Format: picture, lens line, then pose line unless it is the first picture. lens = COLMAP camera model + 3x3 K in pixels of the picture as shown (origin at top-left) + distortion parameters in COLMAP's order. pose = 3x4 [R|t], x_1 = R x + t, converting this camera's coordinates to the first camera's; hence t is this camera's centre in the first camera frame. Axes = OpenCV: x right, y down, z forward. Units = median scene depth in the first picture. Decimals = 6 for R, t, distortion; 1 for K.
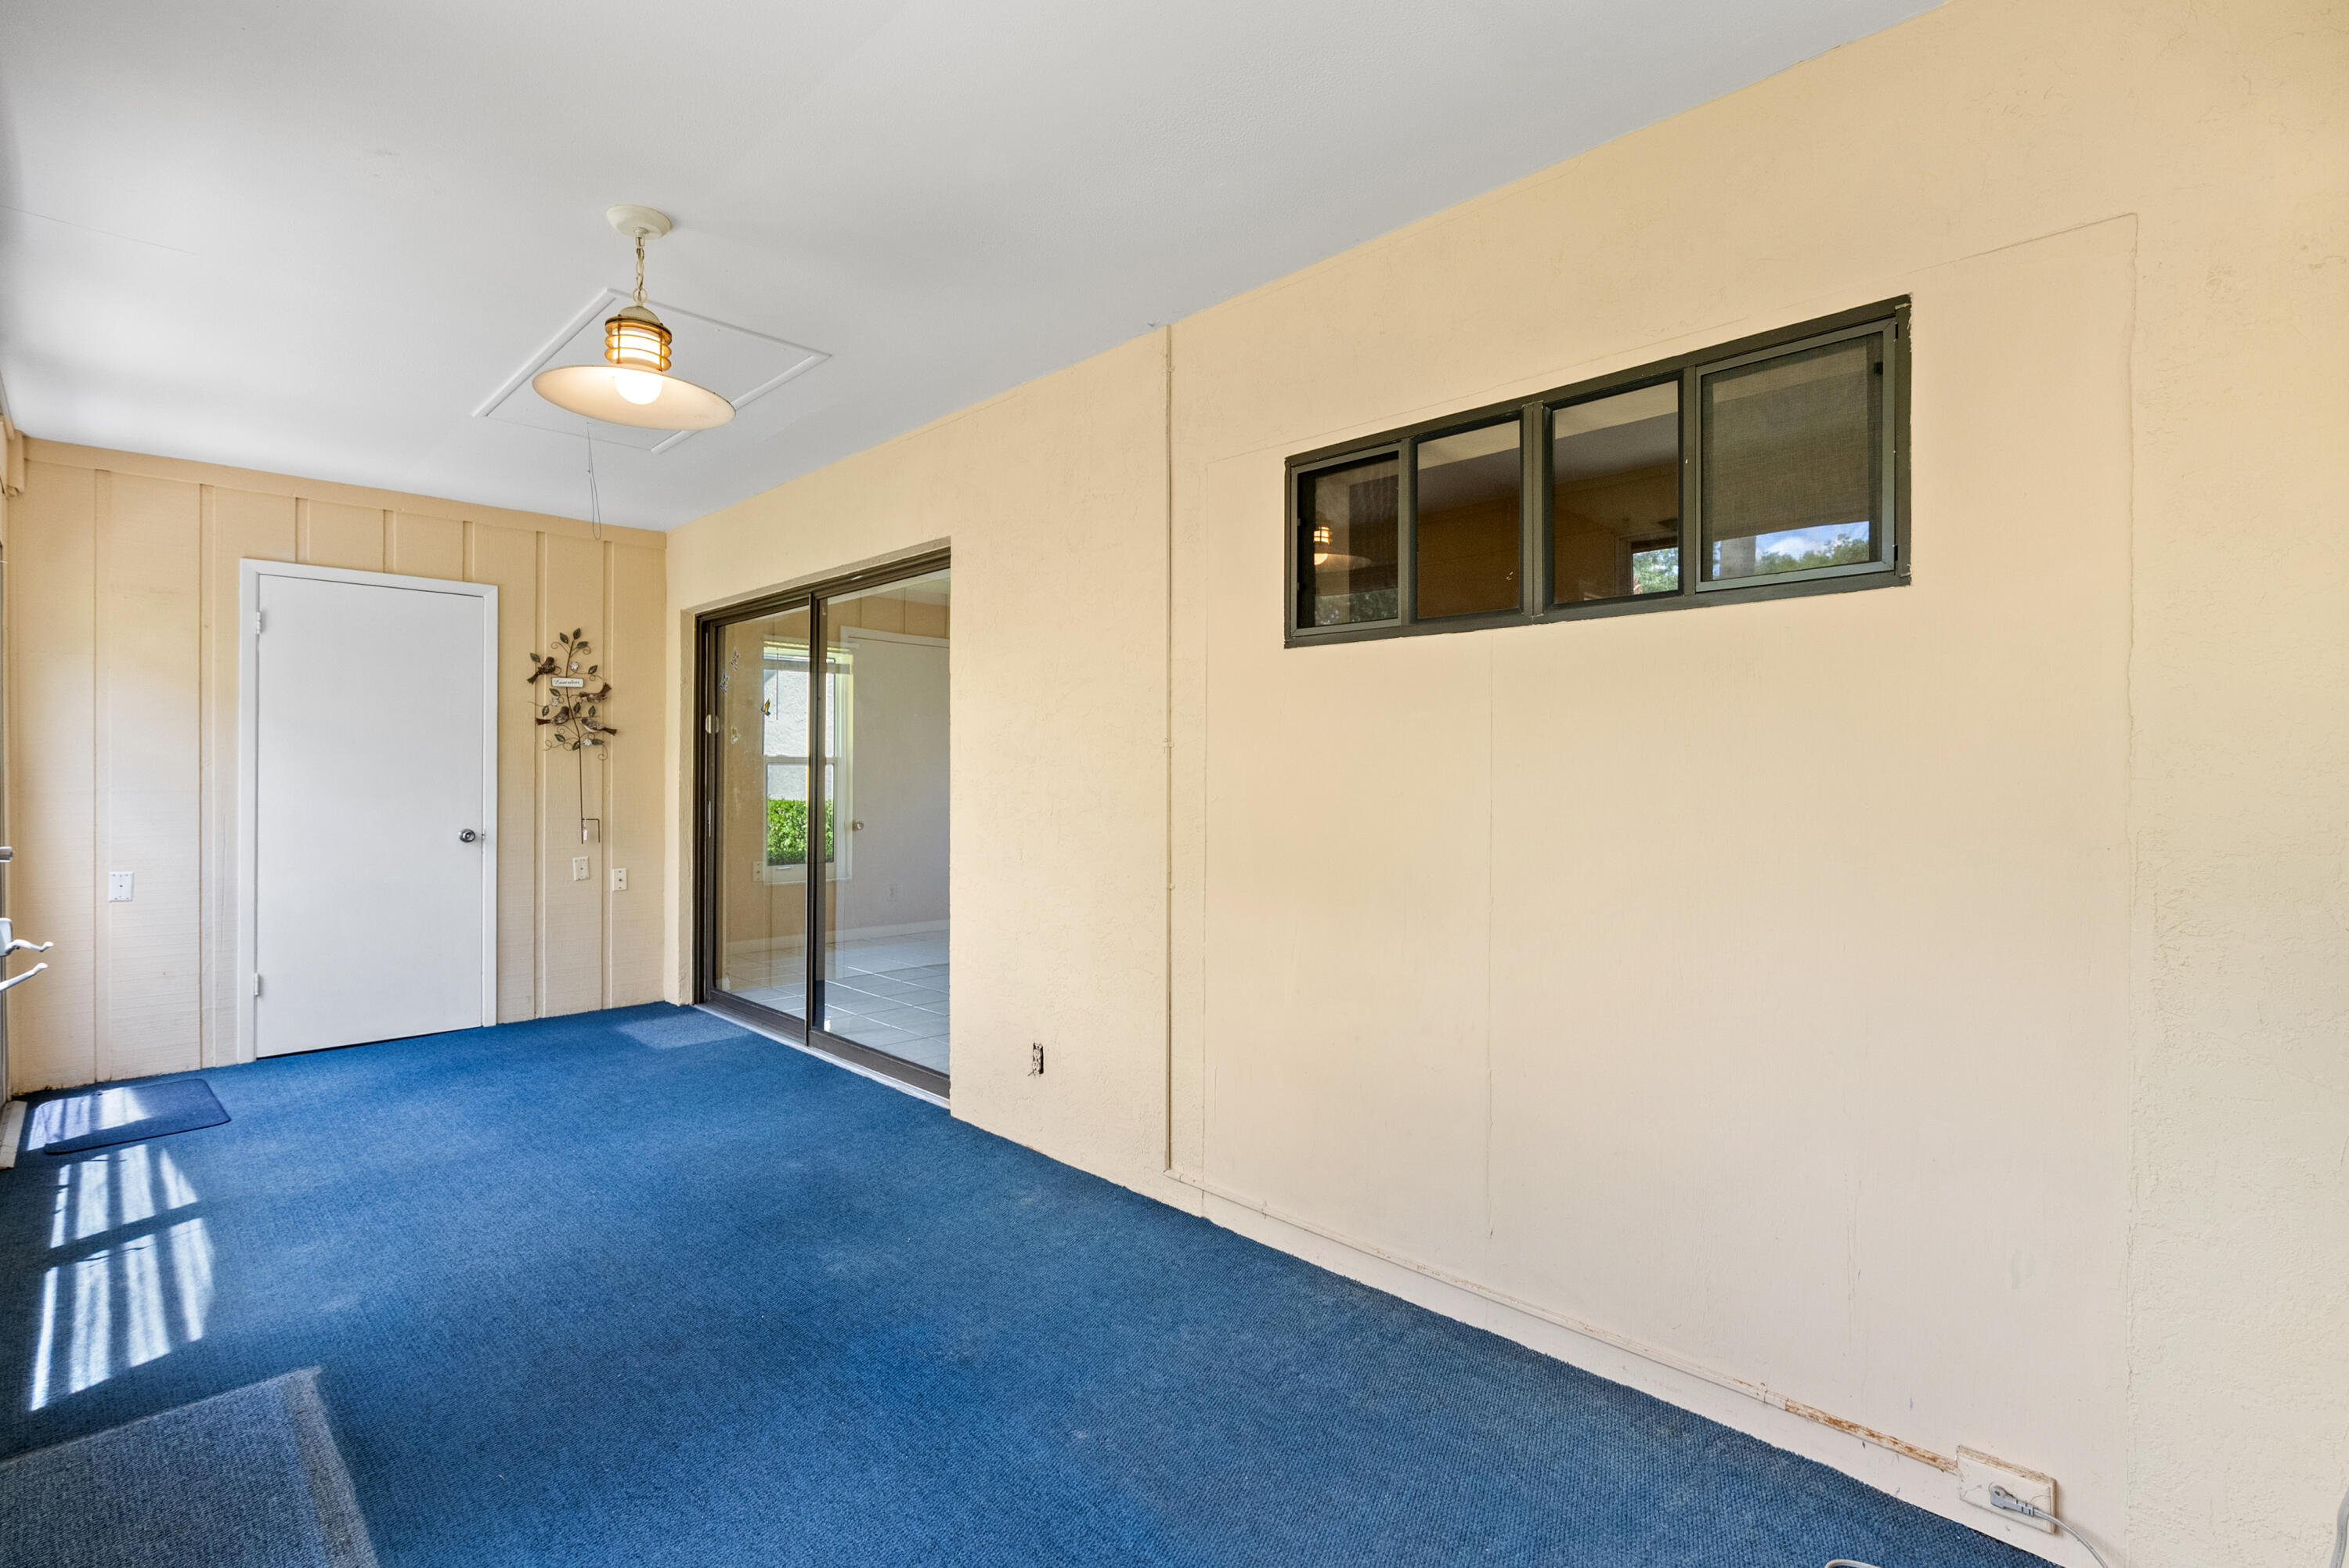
lens RADIAL K [[1069.7, 0, 1169.7], [0, 1069.7, 770.3], [0, 0, 1]] dist [0.000280, 0.000242]
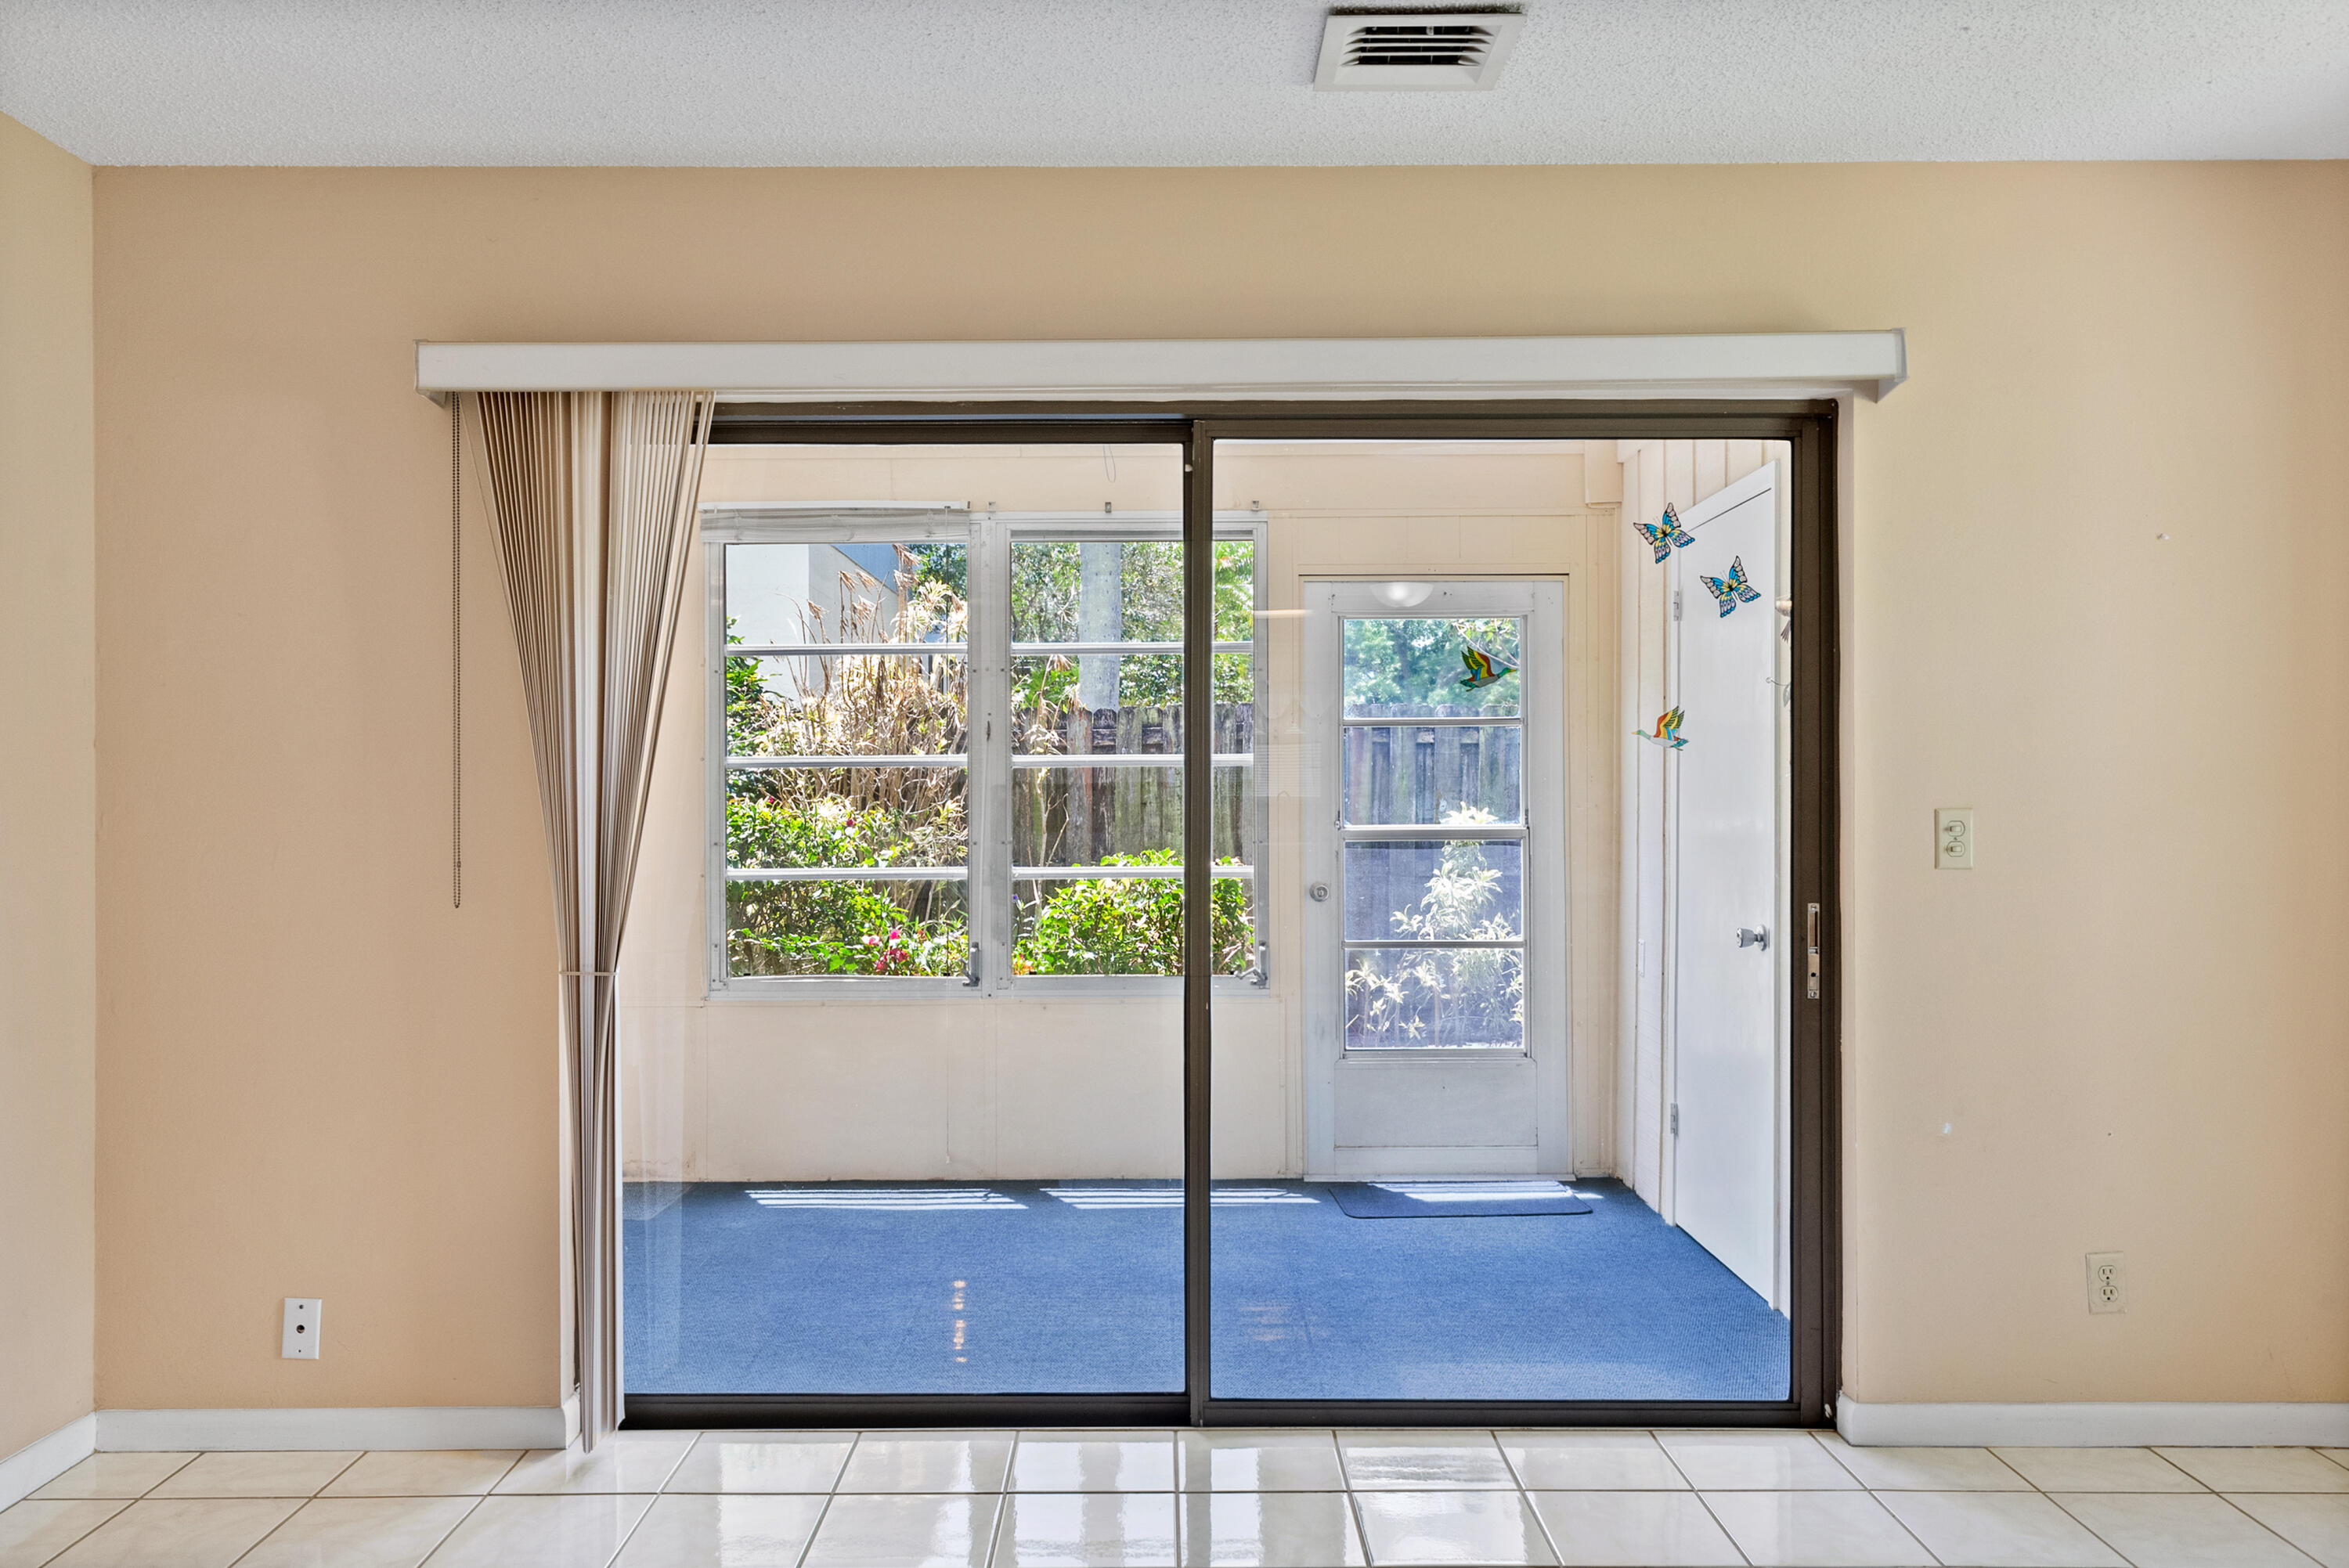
lens RADIAL K [[1741.4, 0, 1147.5], [0, 1741.4, 788.2], [0, 0, 1]] dist [0.002772, -0.002968]
pose [[-0.711763, -0.000099, -0.702420, 0.306764], [0.005558, 0.999968, -0.005772, -0.018142], [0.702398, -0.008012, -0.711740, 2.349970]]
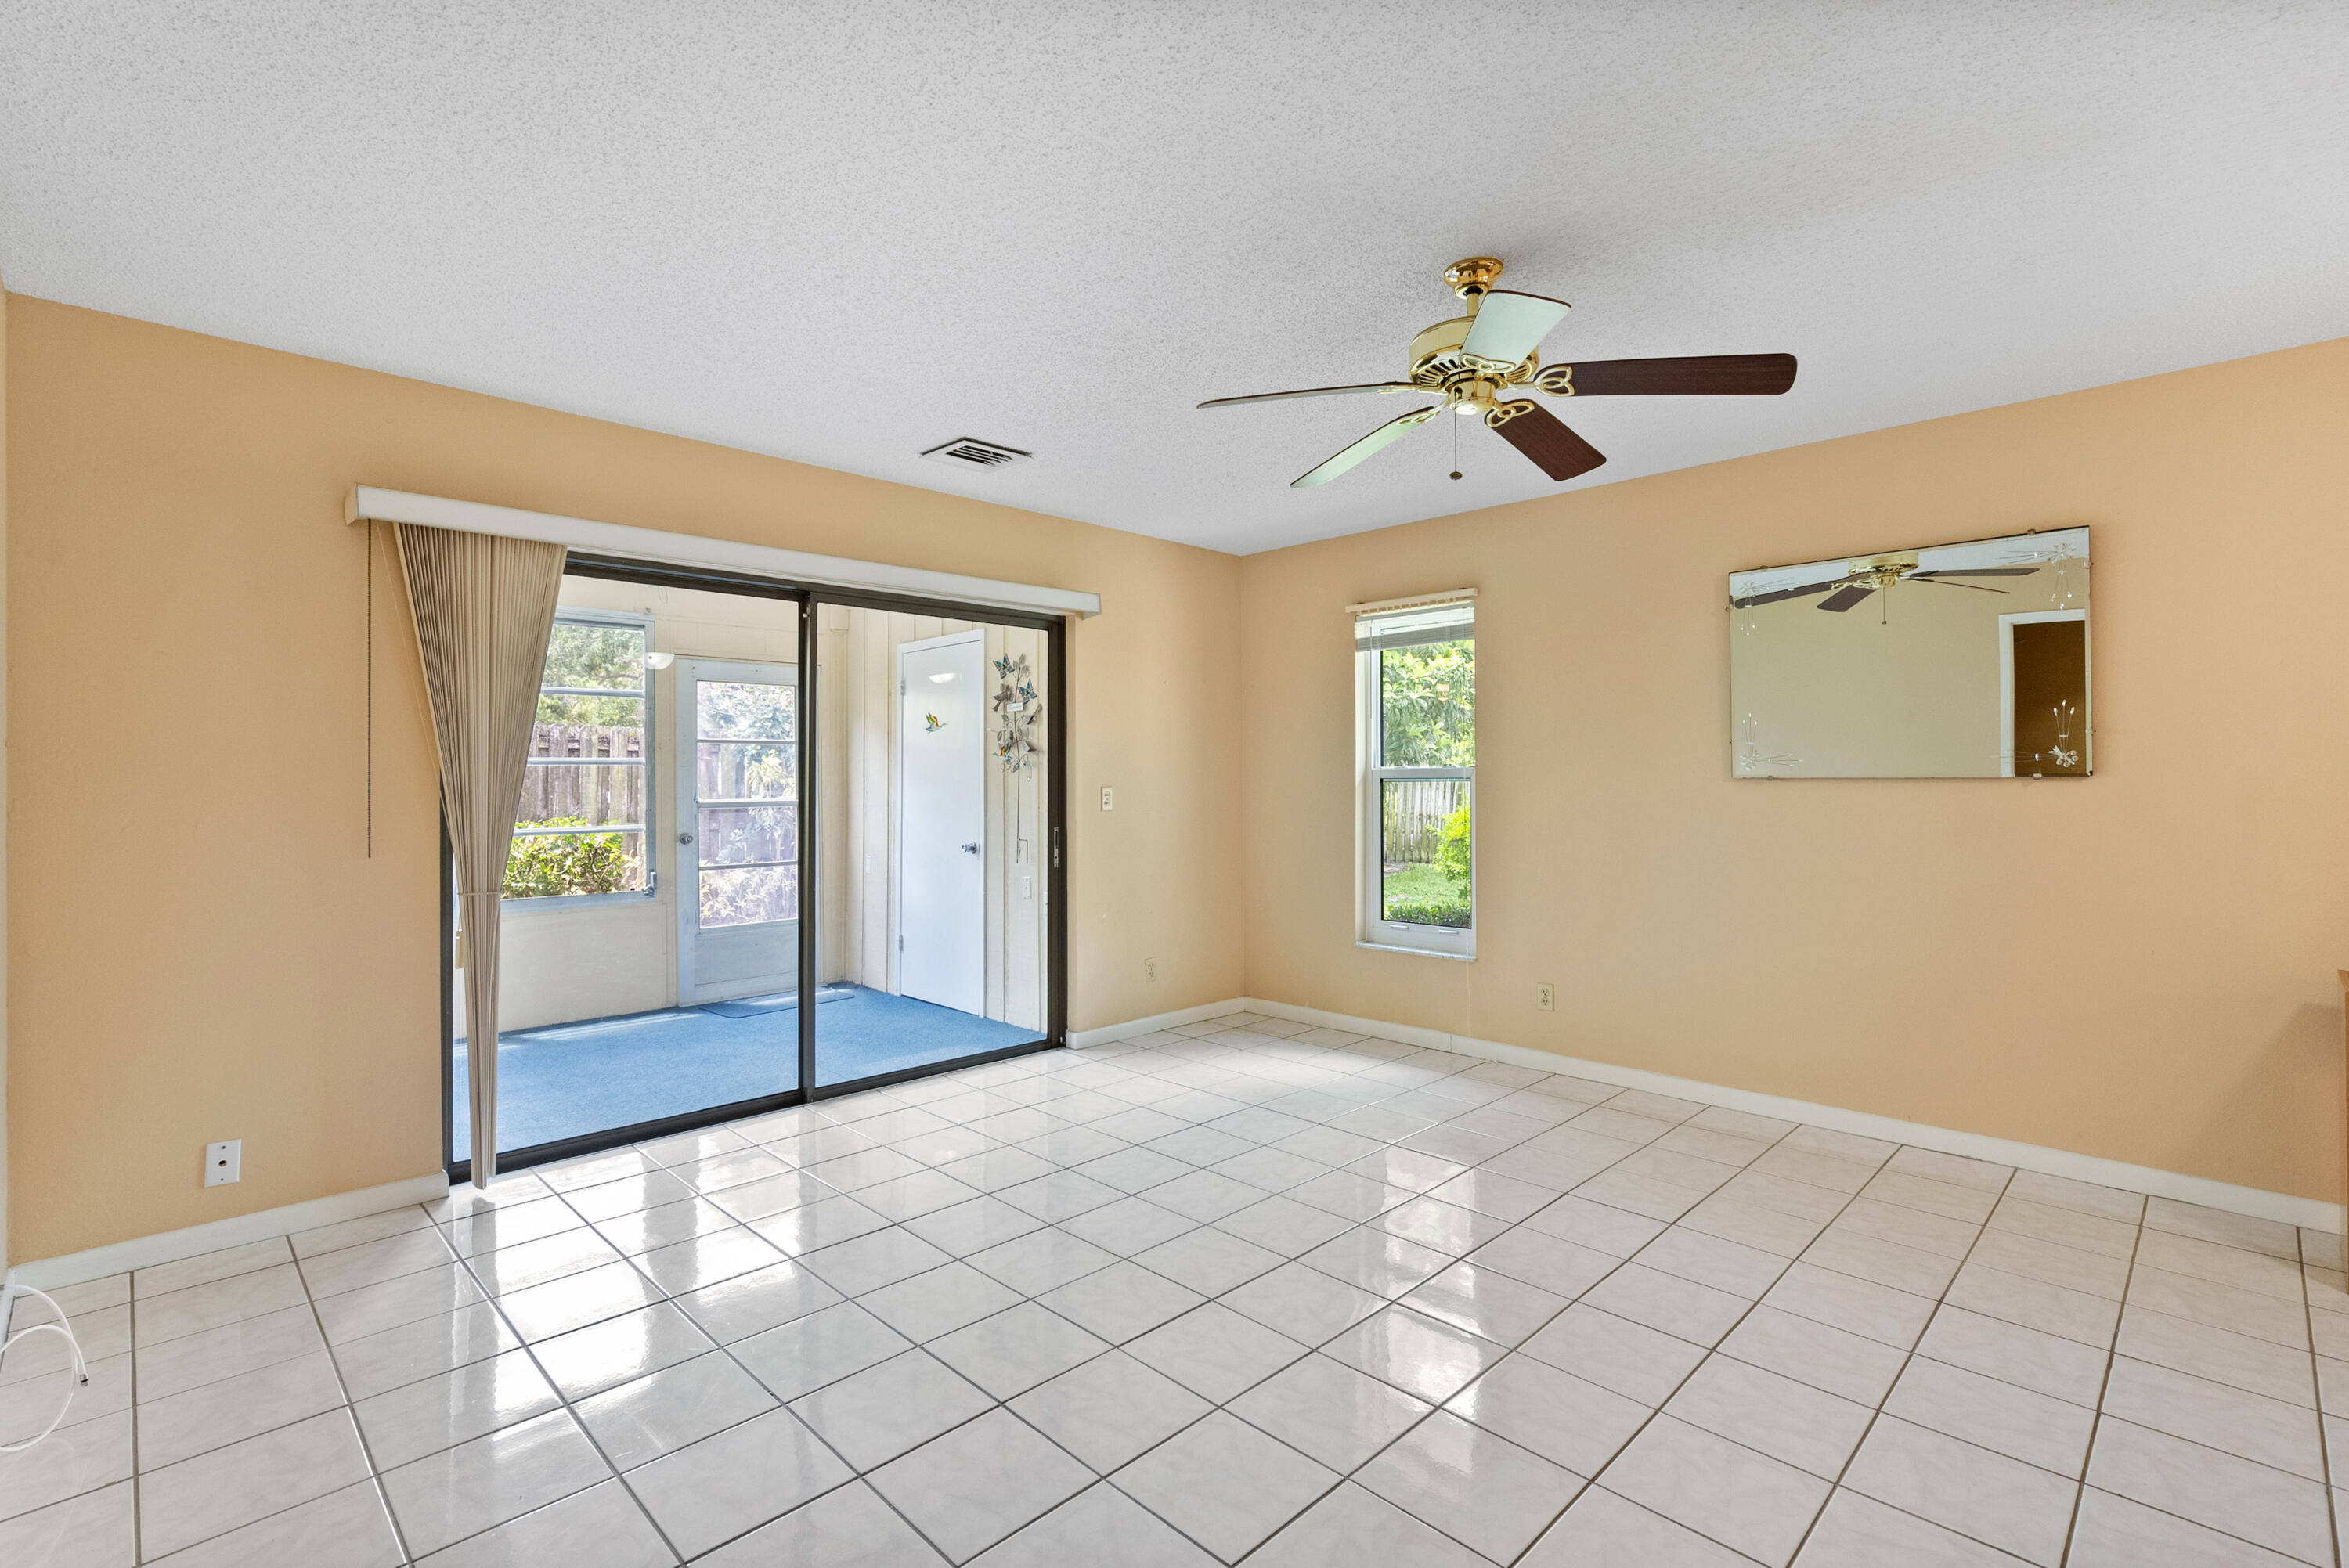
lens RADIAL K [[1040.6, 0, 1176.5], [0, 1040.6, 774.4], [0, 0, 1]] dist [-0.048882, 0.020754]
pose [[-0.007257, -0.004421, -0.999964, 0.792980], [0.007486, 0.999962, -0.004476, -0.020521], [0.999946, -0.007518, -0.007224, 2.051609]]
